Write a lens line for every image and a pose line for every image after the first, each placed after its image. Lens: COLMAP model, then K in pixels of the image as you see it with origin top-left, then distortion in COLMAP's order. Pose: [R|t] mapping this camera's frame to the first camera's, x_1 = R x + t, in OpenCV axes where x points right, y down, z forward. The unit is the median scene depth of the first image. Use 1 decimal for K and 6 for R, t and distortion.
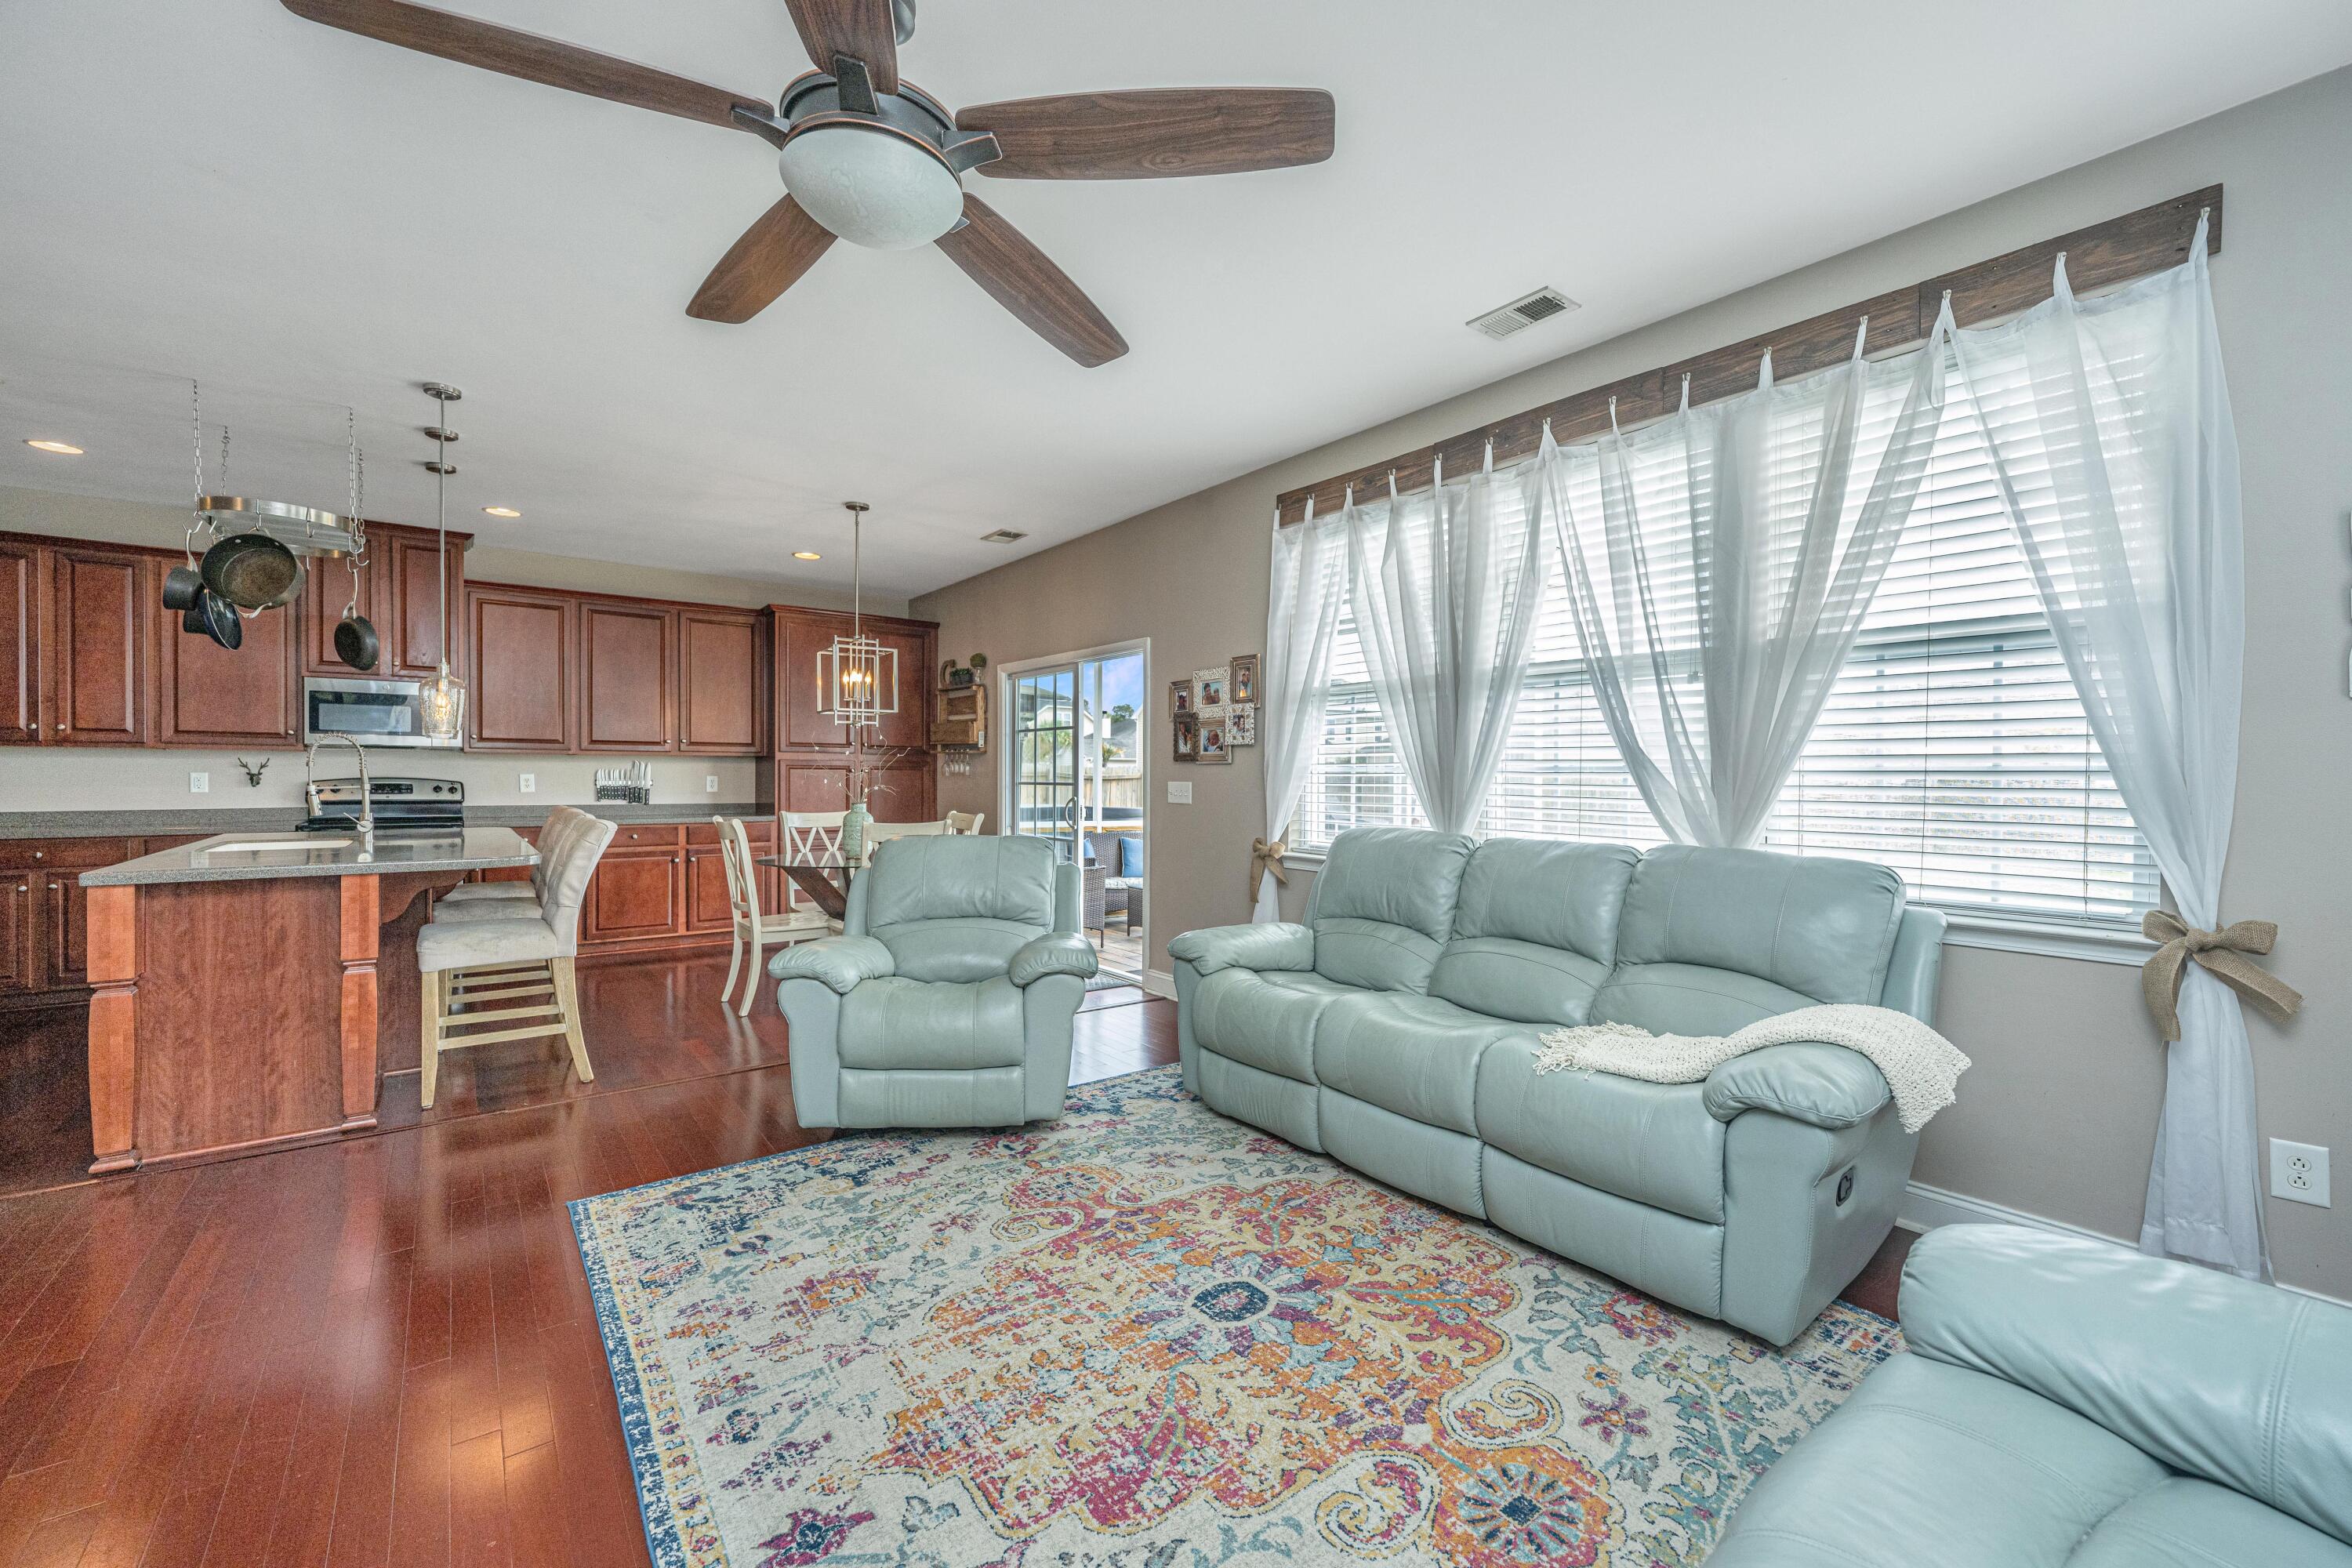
lens RADIAL K [[944.9, 0, 1176.7], [0, 944.9, 790.9], [0, 0, 1]] dist [-0.000882, 0.000119]
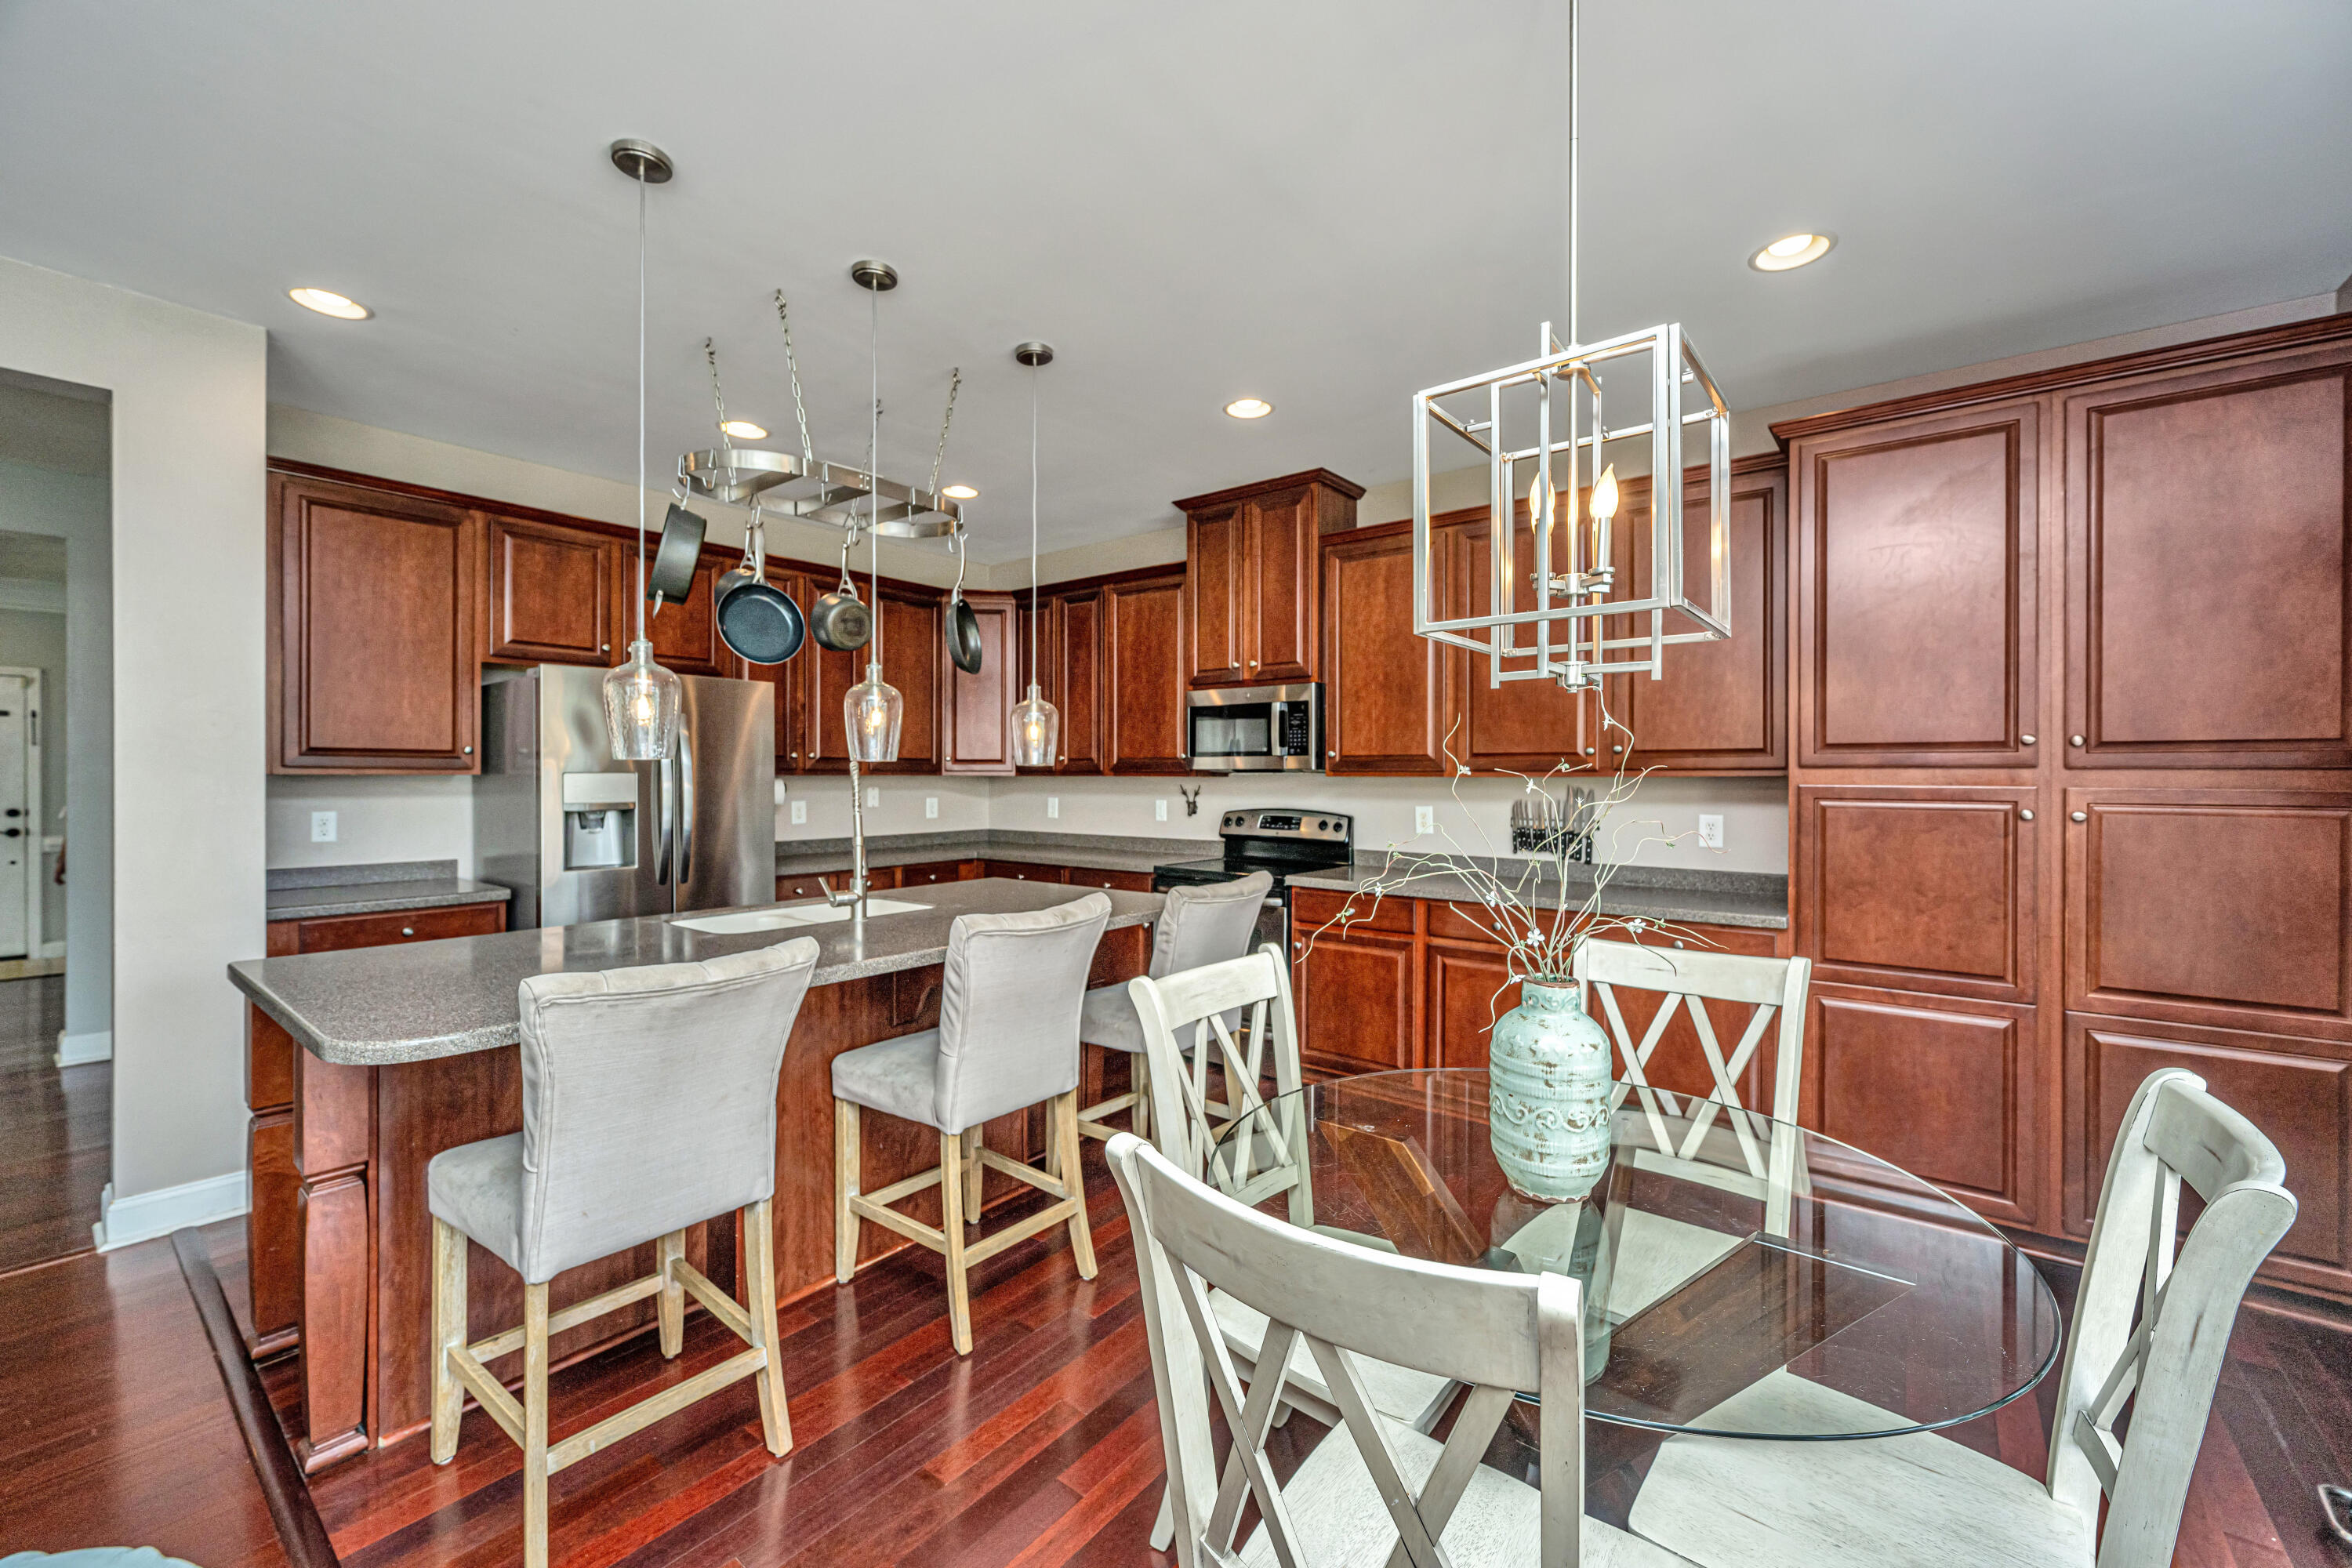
lens RADIAL K [[944.9, 0, 1176.7], [0, 944.9, 790.9], [0, 0, 1]] dist [-0.000882, 0.000119]
pose [[0.234471, 0.010804, -0.972063, -0.186355], [-0.018287, 0.999810, 0.006702, -0.071143], [0.971951, 0.016204, 0.234624, 1.585974]]
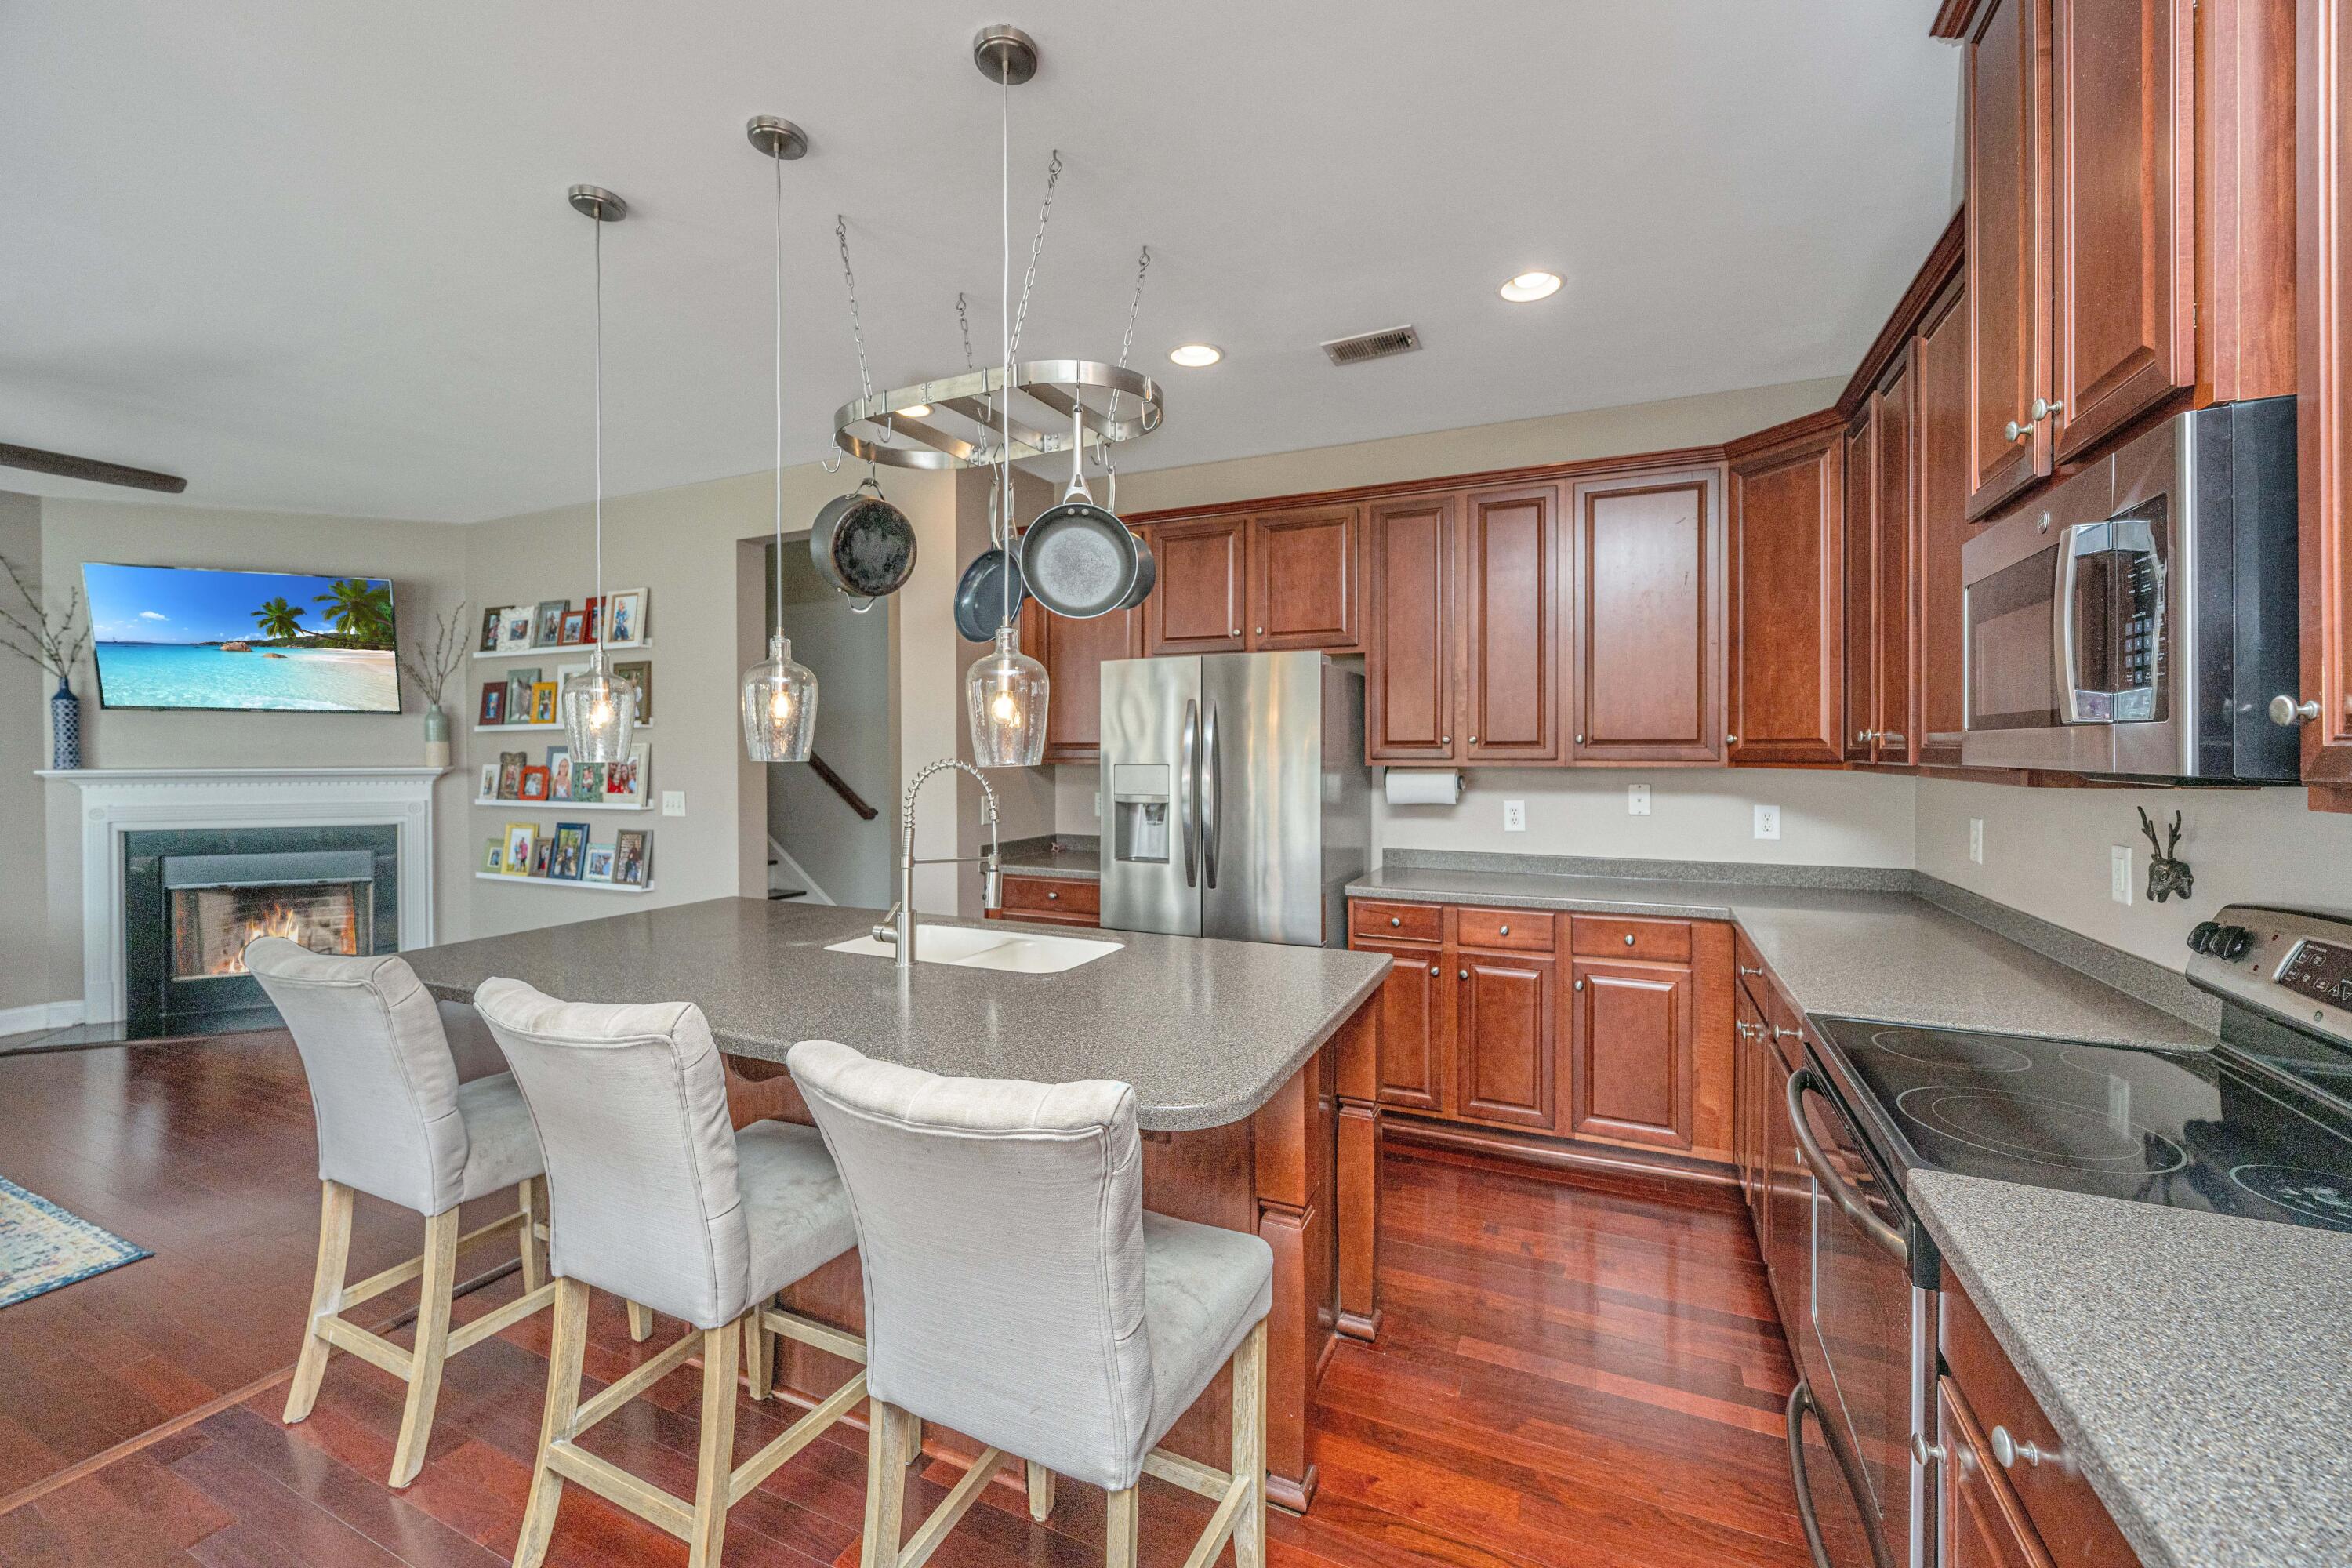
lens RADIAL K [[962.1, 0, 1145.5], [0, 962.1, 759.5], [0, 0, 1]] dist [-0.000074, 0.000236]
pose [[-0.896525, 0.002193, -0.442988, -1.127529], [-0.008953, 0.999694, 0.023068, -0.114312], [0.442903, 0.024648, -0.896231, 2.345529]]
